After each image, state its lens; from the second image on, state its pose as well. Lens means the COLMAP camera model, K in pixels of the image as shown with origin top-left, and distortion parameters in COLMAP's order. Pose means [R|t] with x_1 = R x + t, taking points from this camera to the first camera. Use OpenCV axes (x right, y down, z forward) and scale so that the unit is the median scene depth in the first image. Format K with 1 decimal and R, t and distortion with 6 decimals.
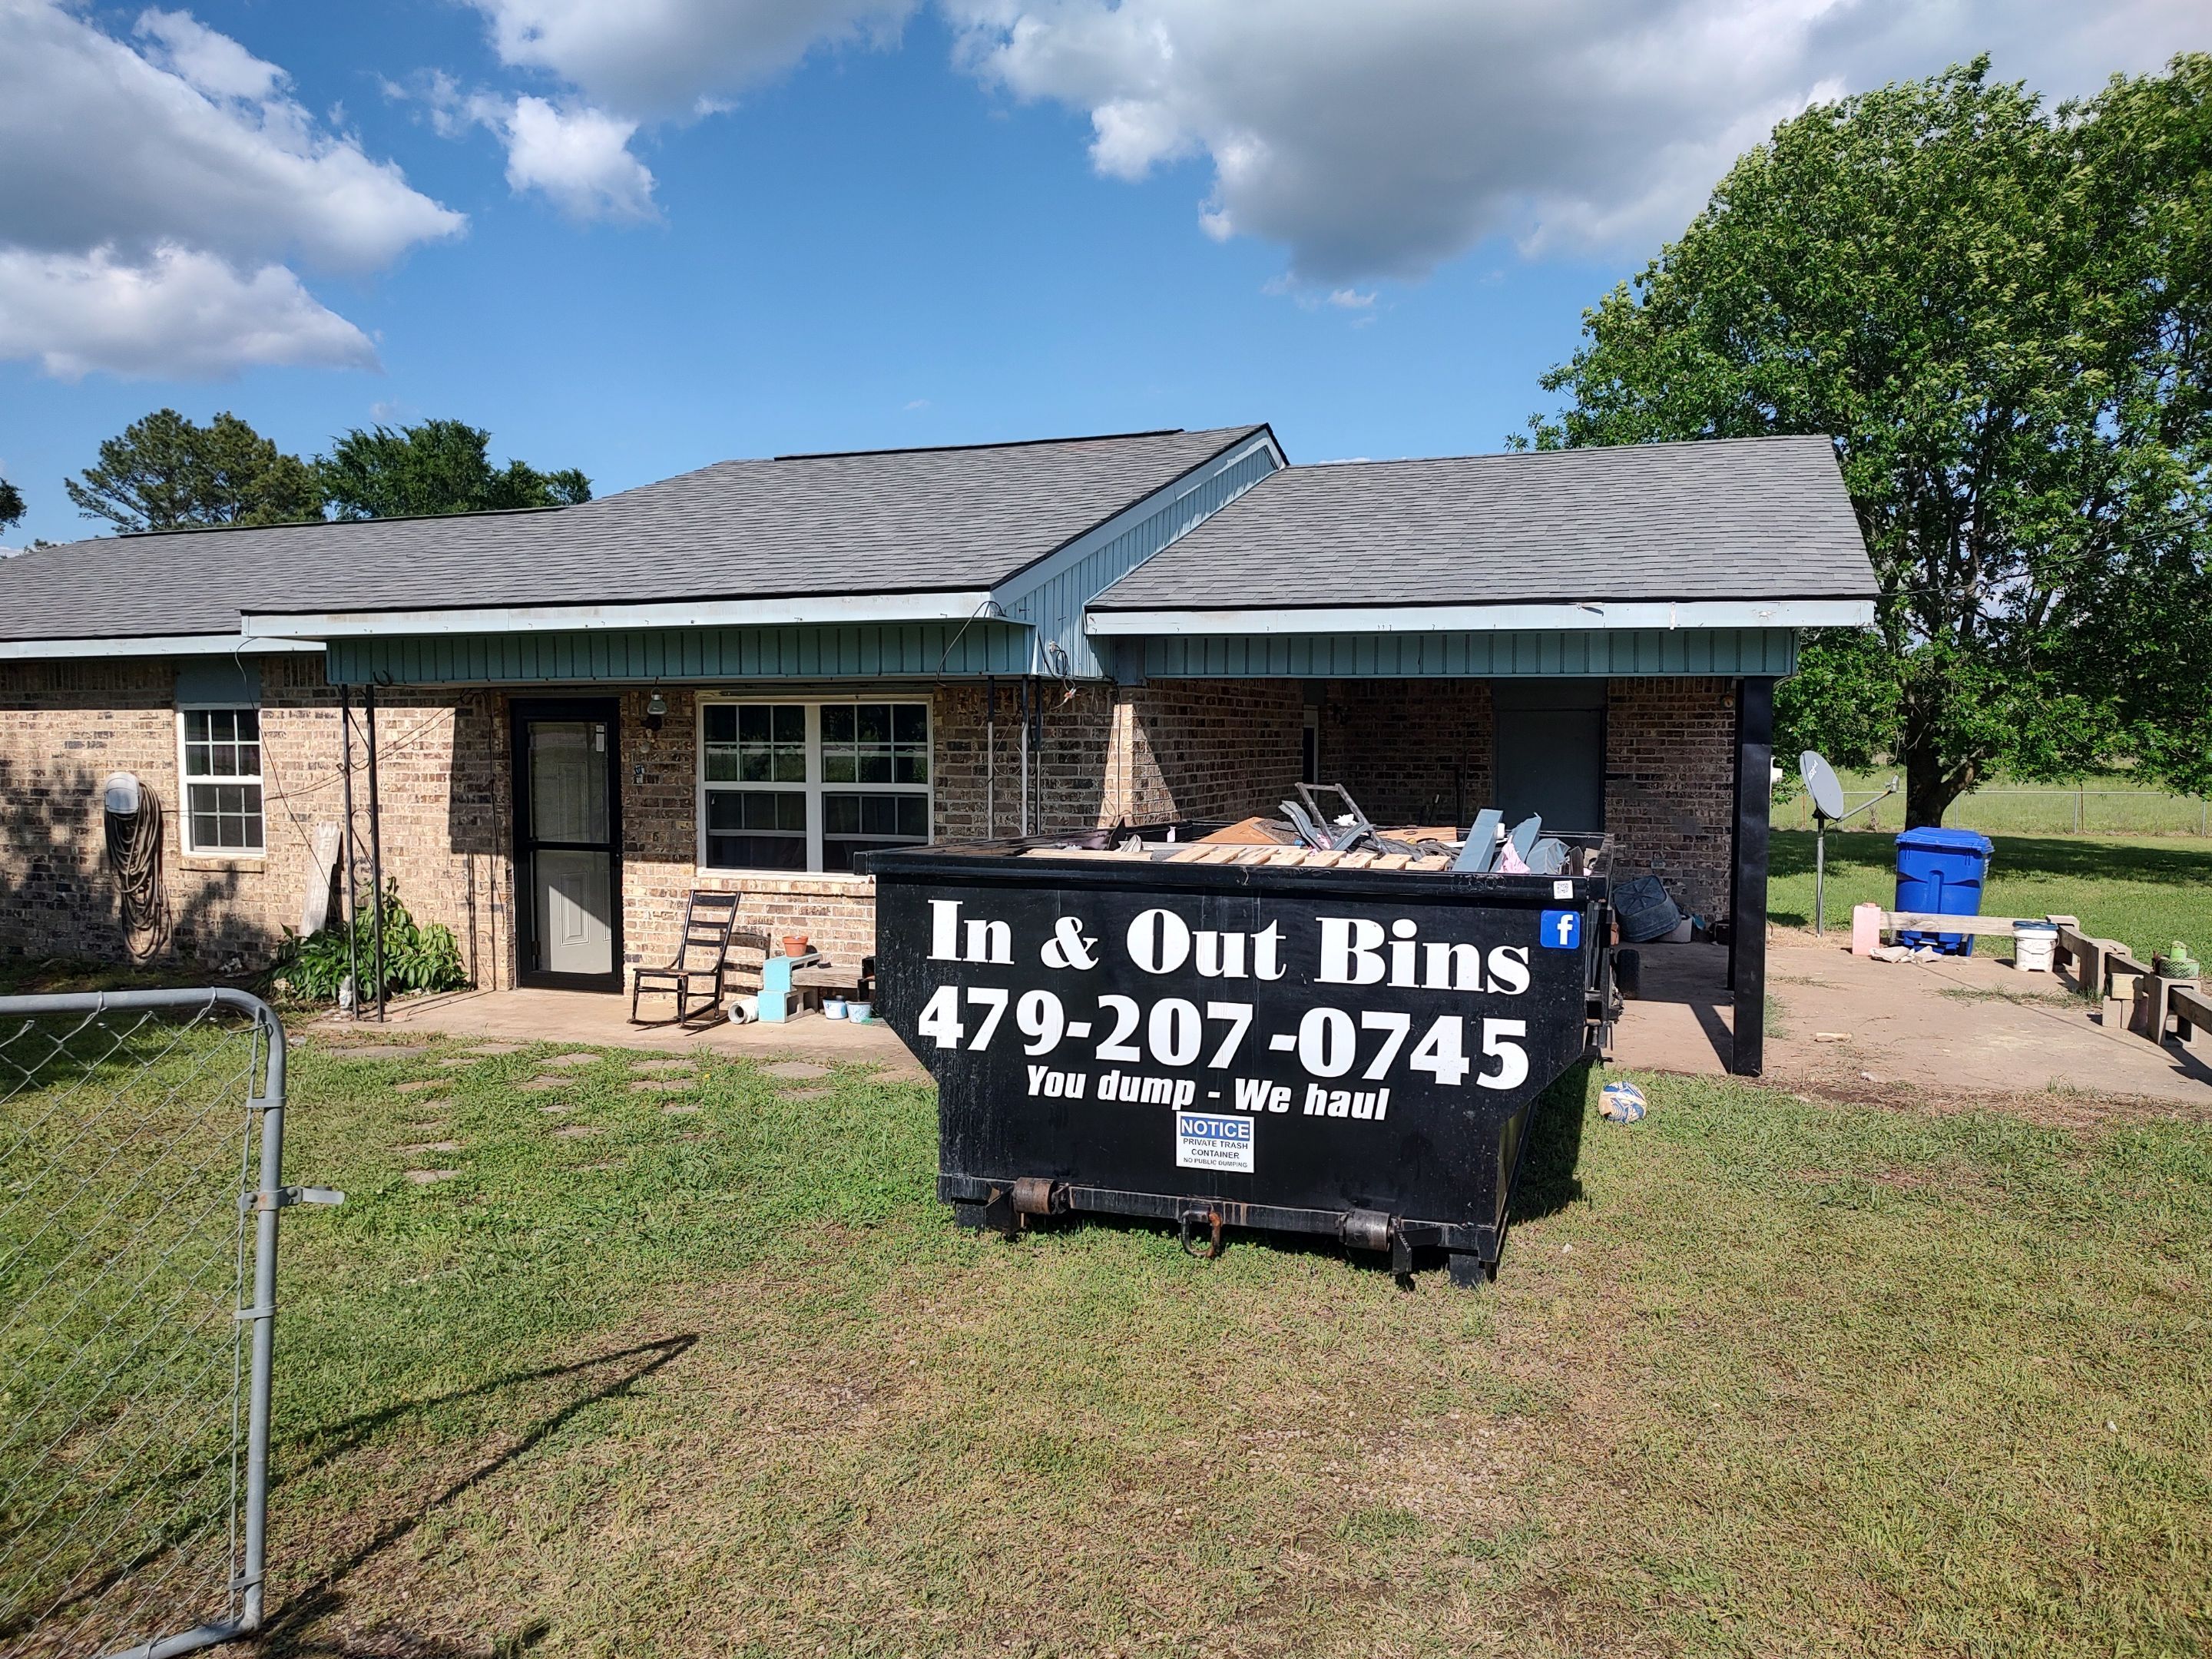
lens RADIAL K [[1621.7, 0, 1121.2], [0, 1621.7, 828.5], [0, 0, 1]] dist [0.038654, -0.030403]
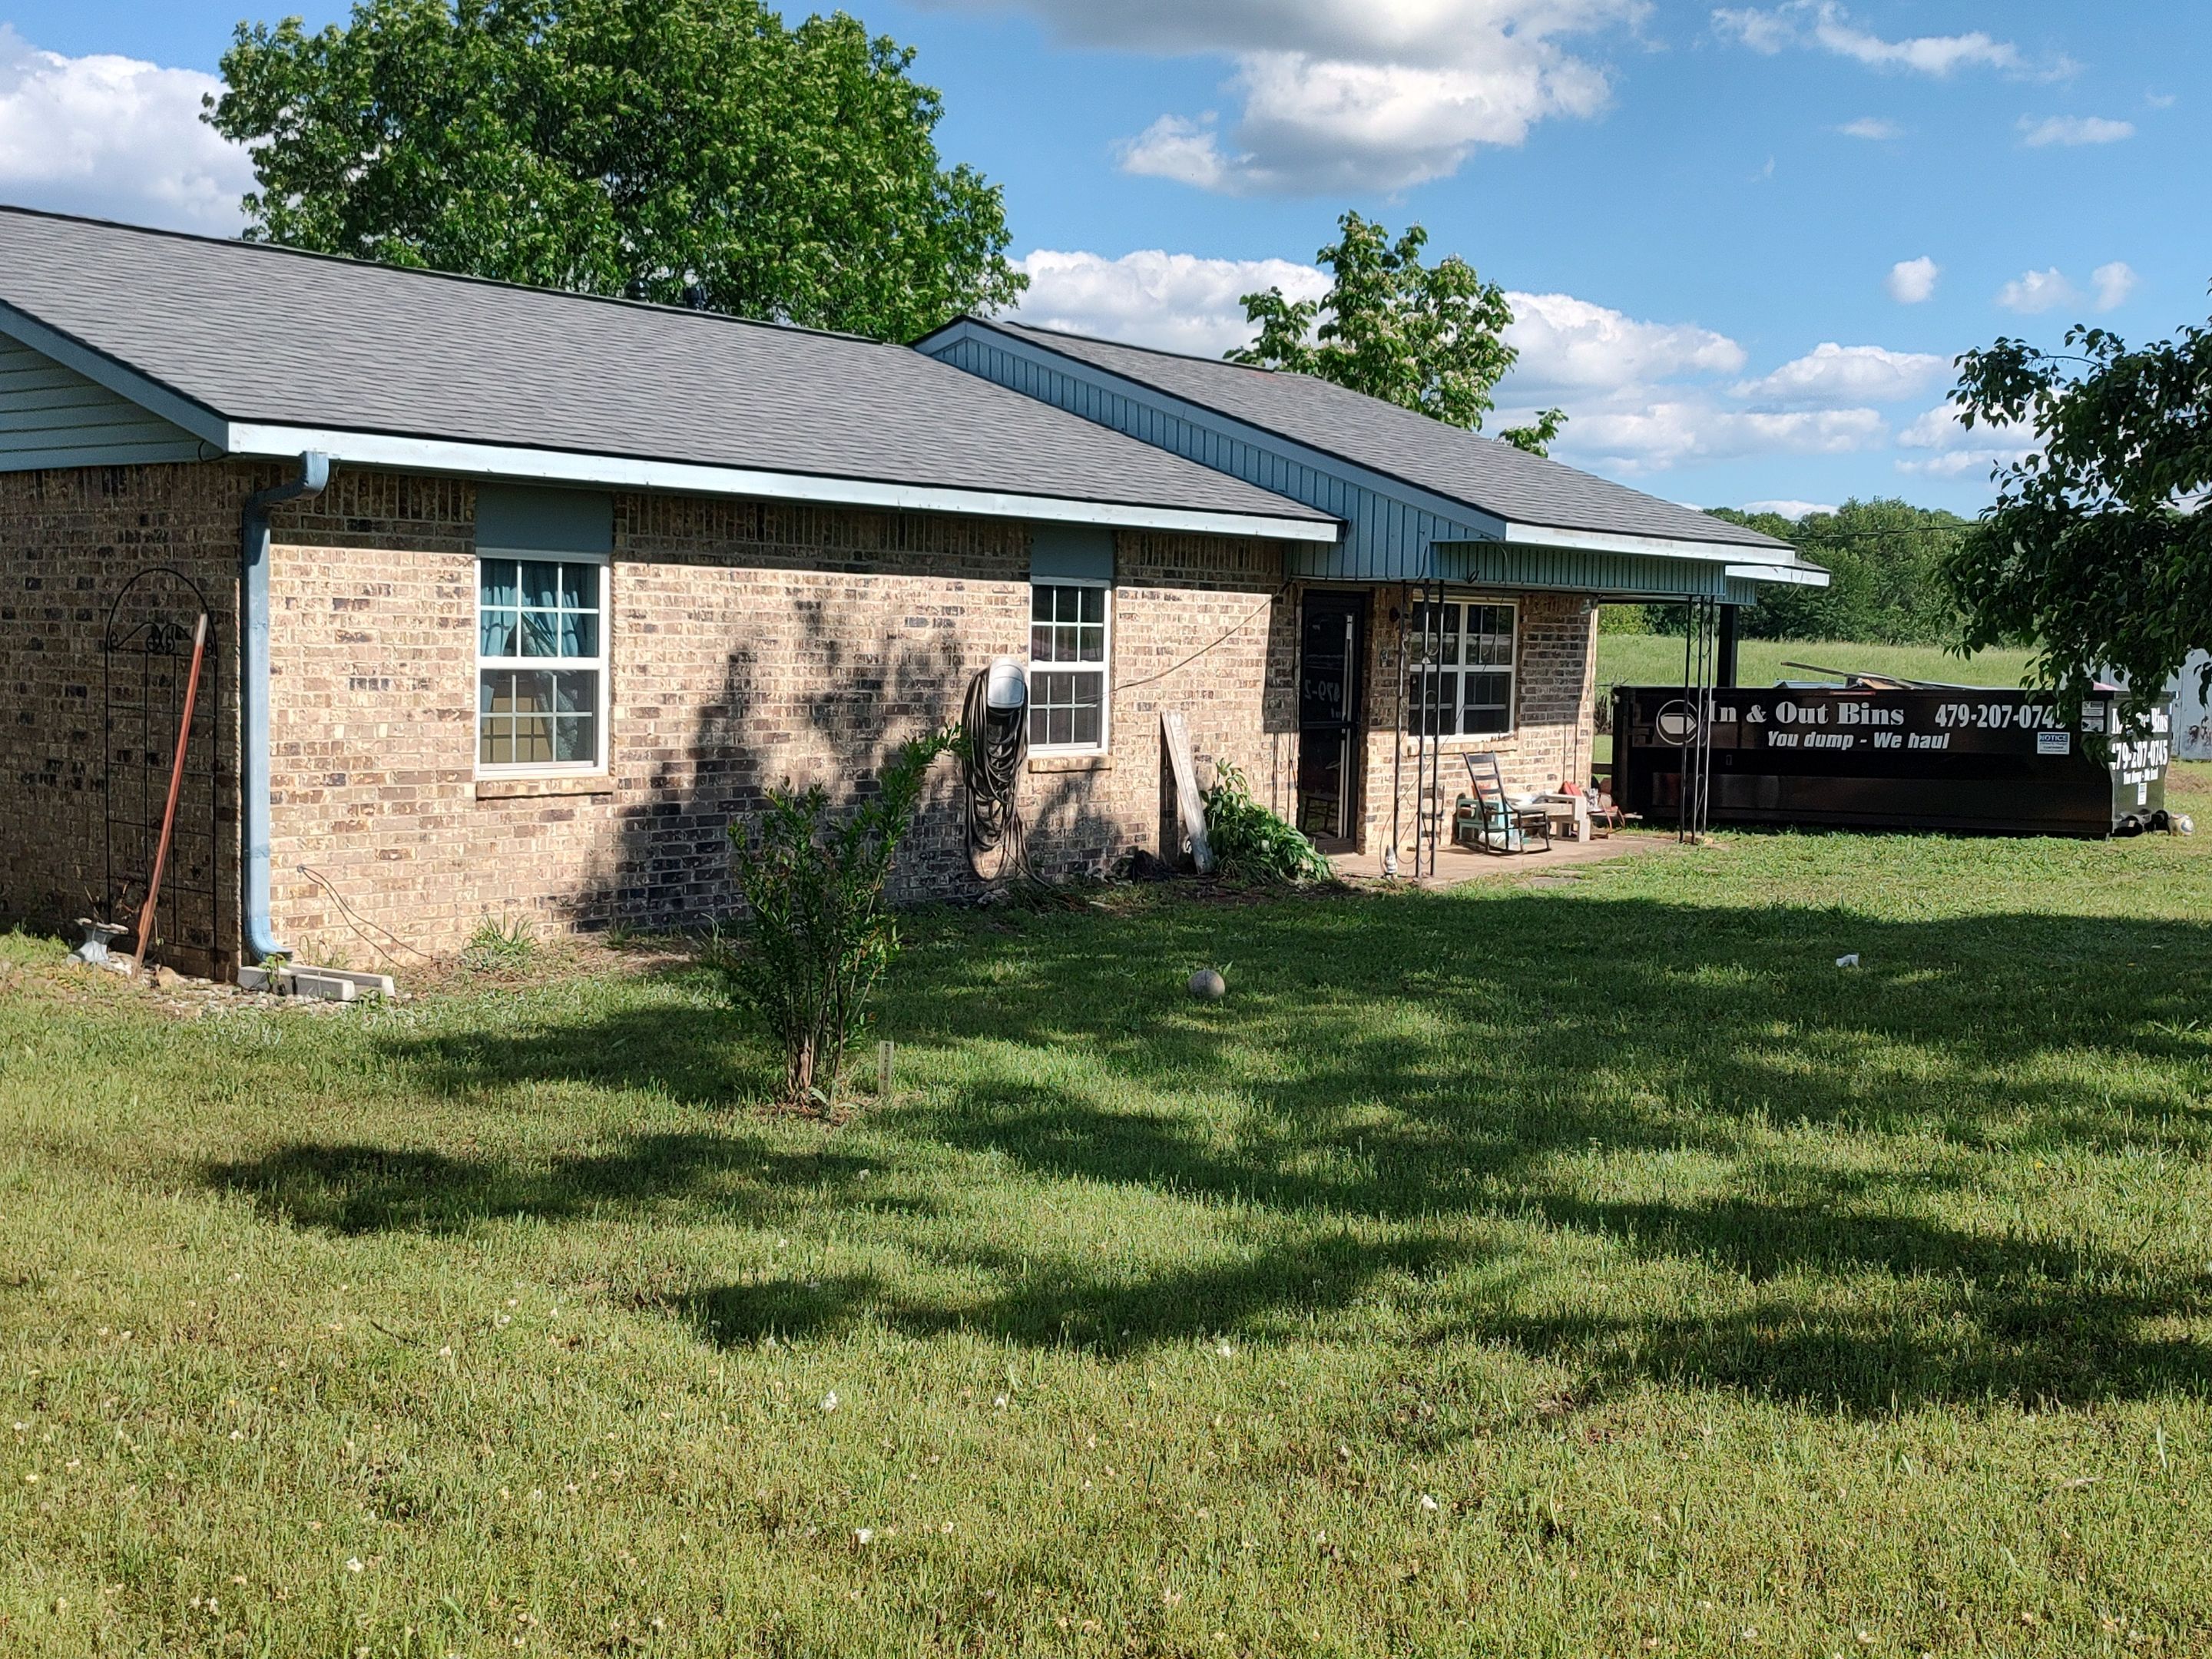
lens RADIAL K [[2334.7, 0, 1106.2], [0, 2334.7, 805.6], [0, 0, 1]] dist [0.191228, 0.000332]
pose [[0.300880, -0.066065, 0.951371, -2.009035], [0.020975, 0.997815, 0.062657, -0.038792], [-0.953431, 0.001103, 0.301609, 0.702189]]
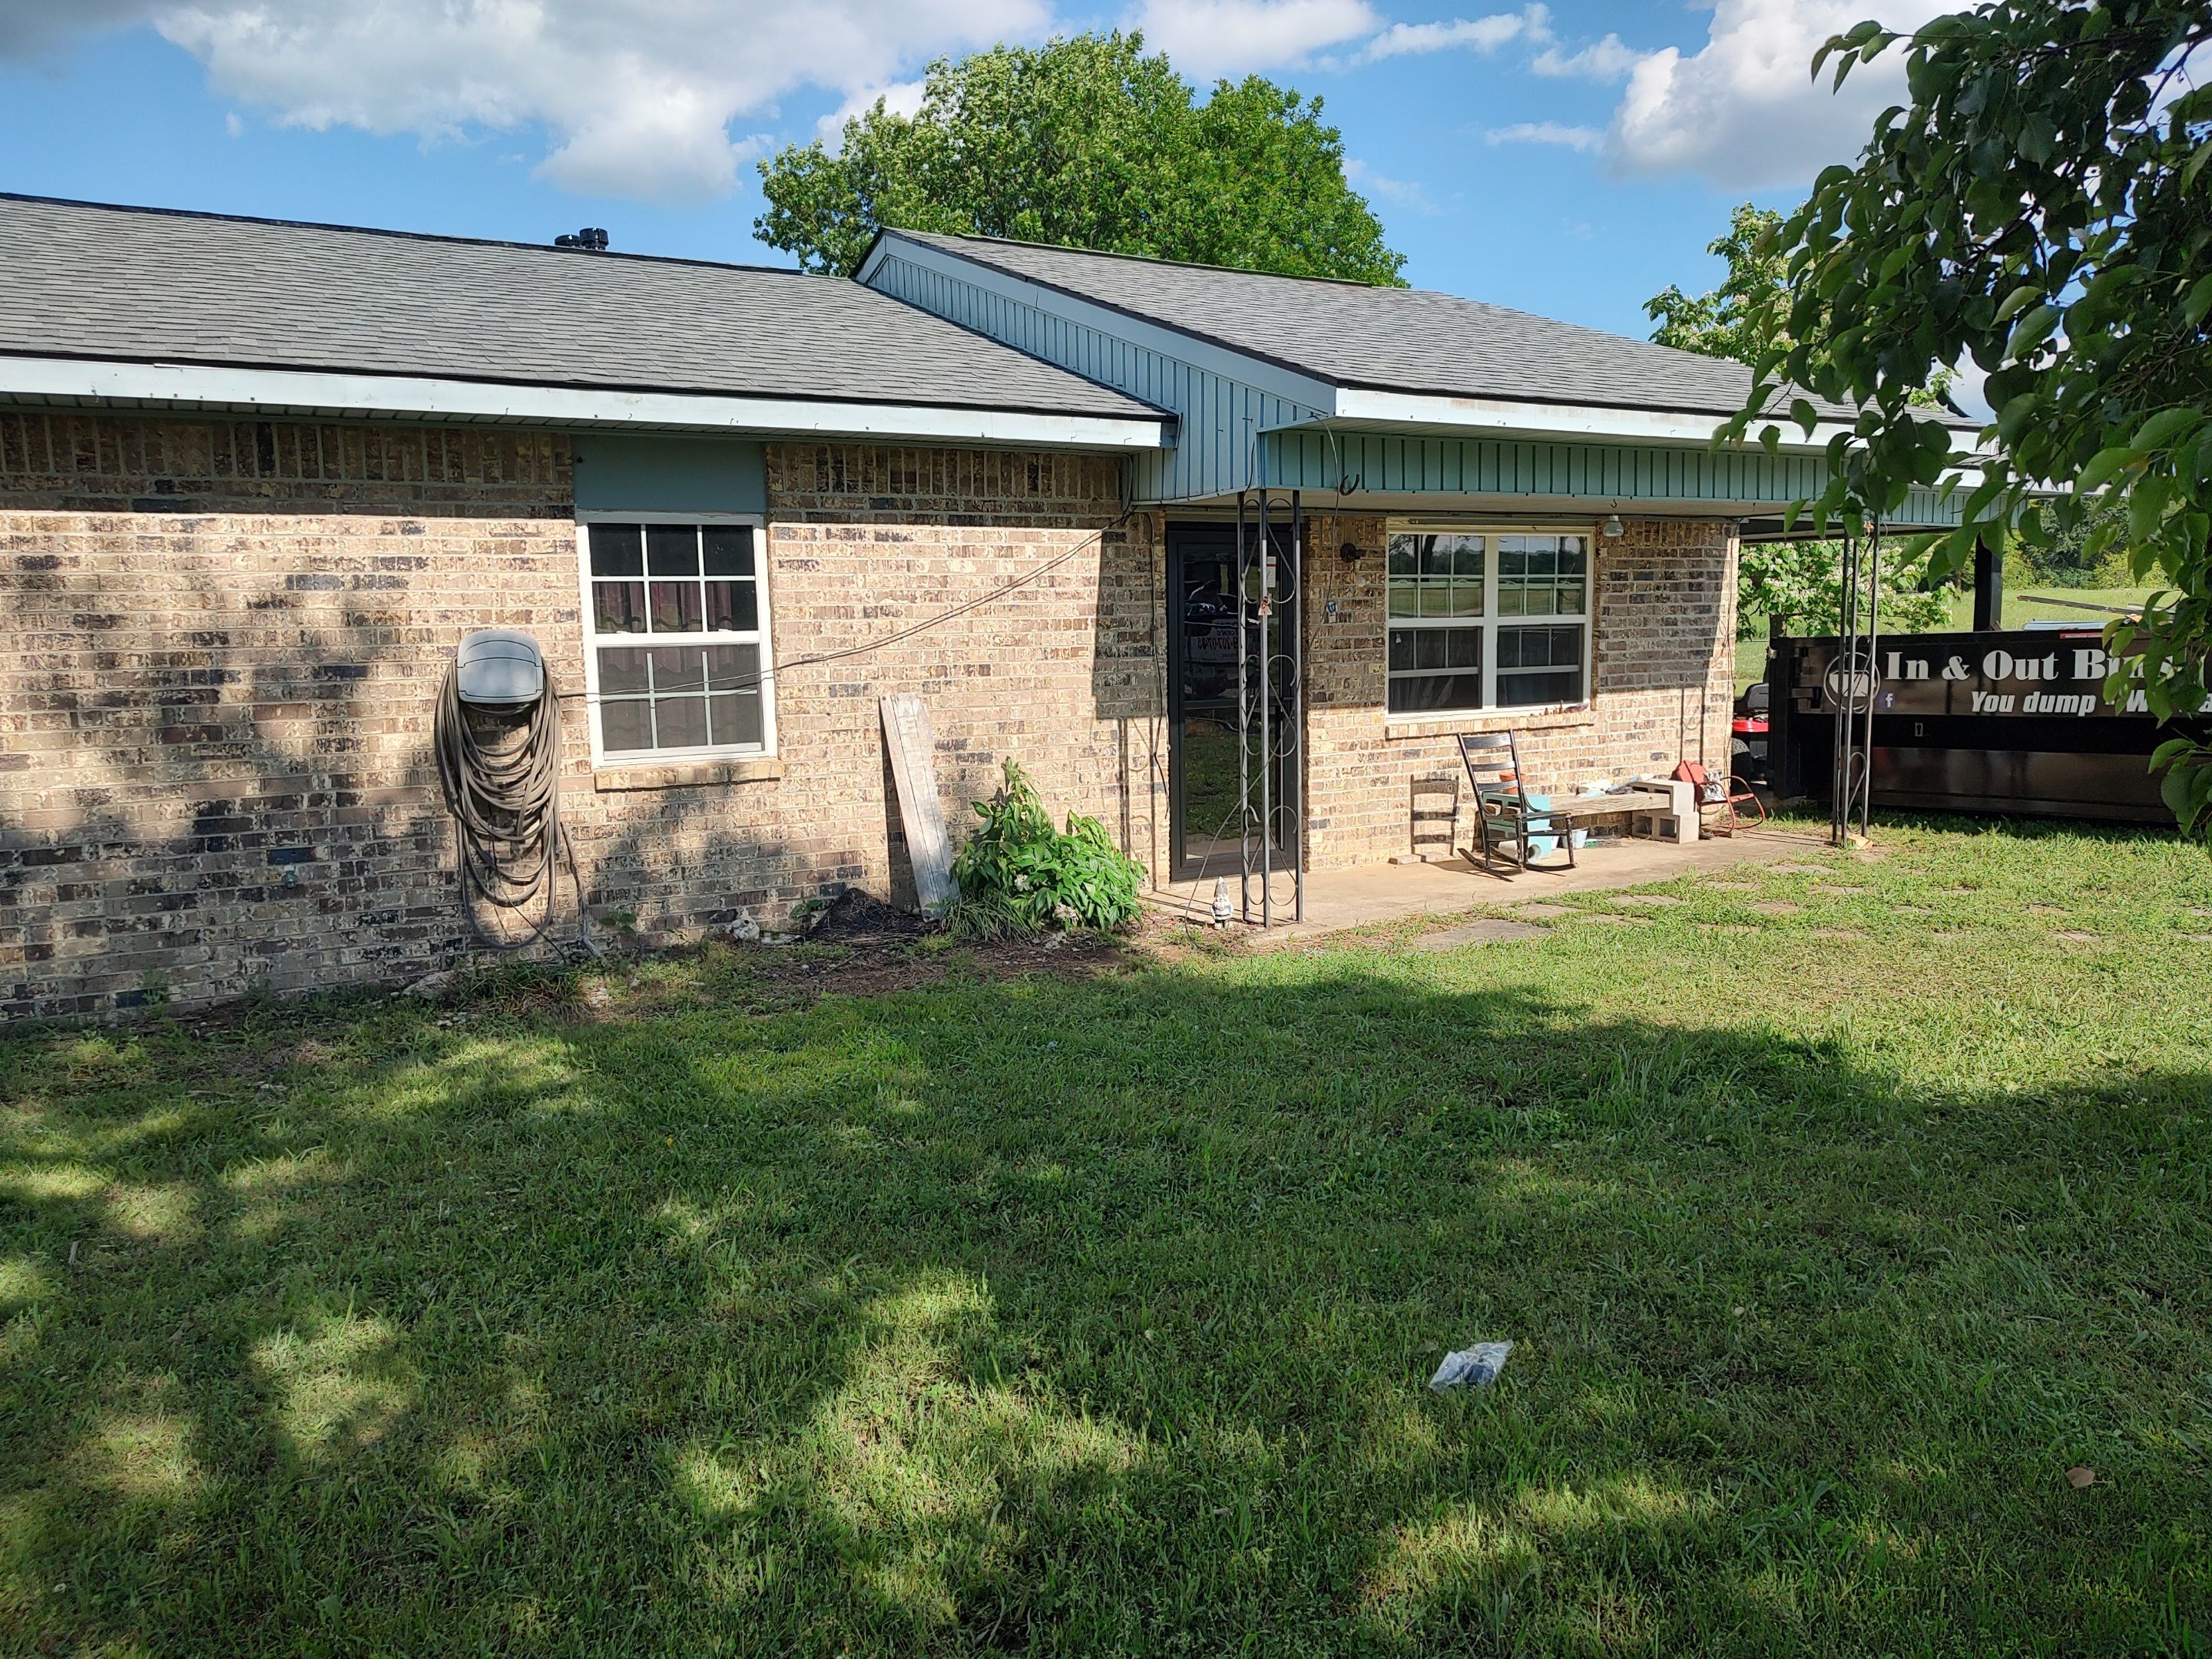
lens RADIAL K [[1564.8, 0, 1106.0], [0, 1564.8, 829.5], [0, 0, 1]] dist [0.077027, -0.134382]
pose [[0.621379, -0.119039, 0.774414, -1.065827], [0.054956, 0.992579, 0.108478, -0.016116], [-0.781580, -0.024847, 0.623310, 0.581456]]
